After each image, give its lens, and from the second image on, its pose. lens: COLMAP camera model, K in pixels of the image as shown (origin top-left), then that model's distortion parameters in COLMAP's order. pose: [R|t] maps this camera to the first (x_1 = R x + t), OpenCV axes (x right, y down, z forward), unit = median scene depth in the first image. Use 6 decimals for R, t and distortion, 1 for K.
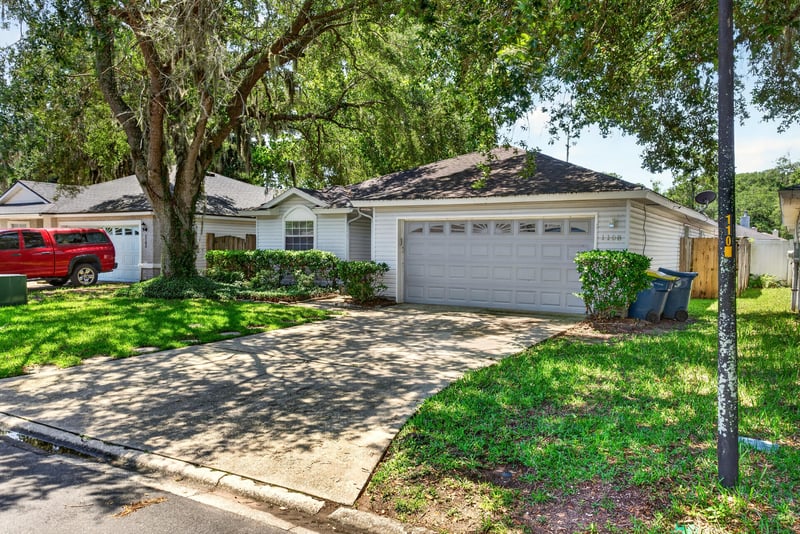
lens RADIAL K [[639.3, 0, 400.0], [0, 639.3, 267.0], [0, 0, 1]] dist [-0.003922, -0.003389]
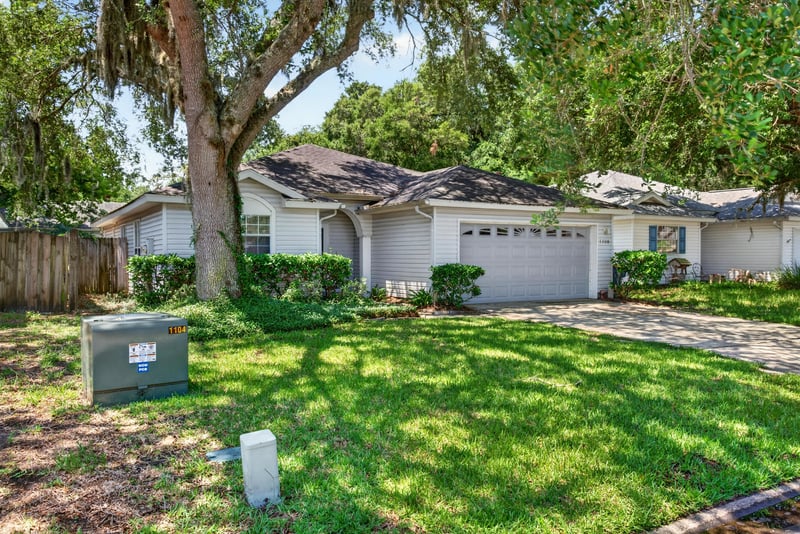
lens RADIAL K [[639.3, 0, 400.0], [0, 639.3, 267.0], [0, 0, 1]] dist [-0.003922, -0.003389]
pose [[0.473050, -0.033369, 0.880403, -0.920491], [0.028388, 0.999341, 0.022623, -0.028682], [-0.880578, 0.014291, 0.473686, 0.616643]]
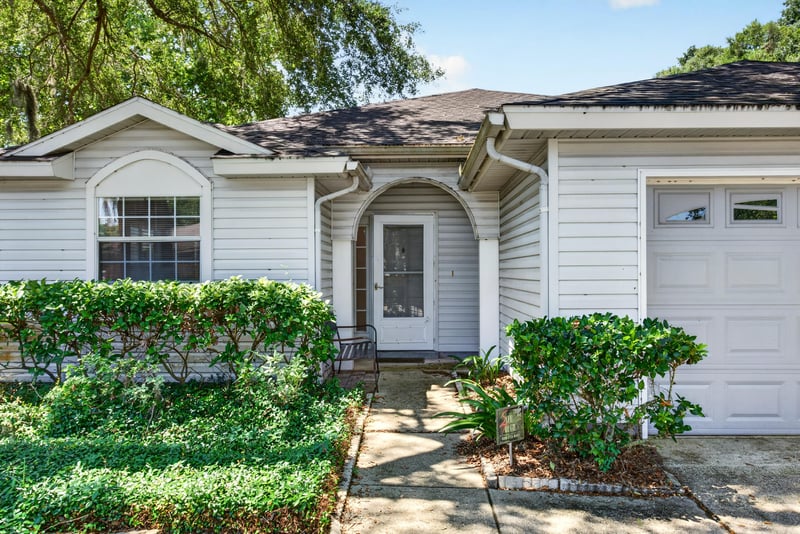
lens RADIAL K [[639.3, 0, 400.0], [0, 639.3, 267.0], [0, 0, 1]] dist [-0.003922, -0.003389]
pose [[0.862245, -0.025261, 0.505861, -0.272376], [0.035258, 0.999326, -0.010196, -0.031747], [-0.505263, 0.026627, 0.862555, 0.791685]]
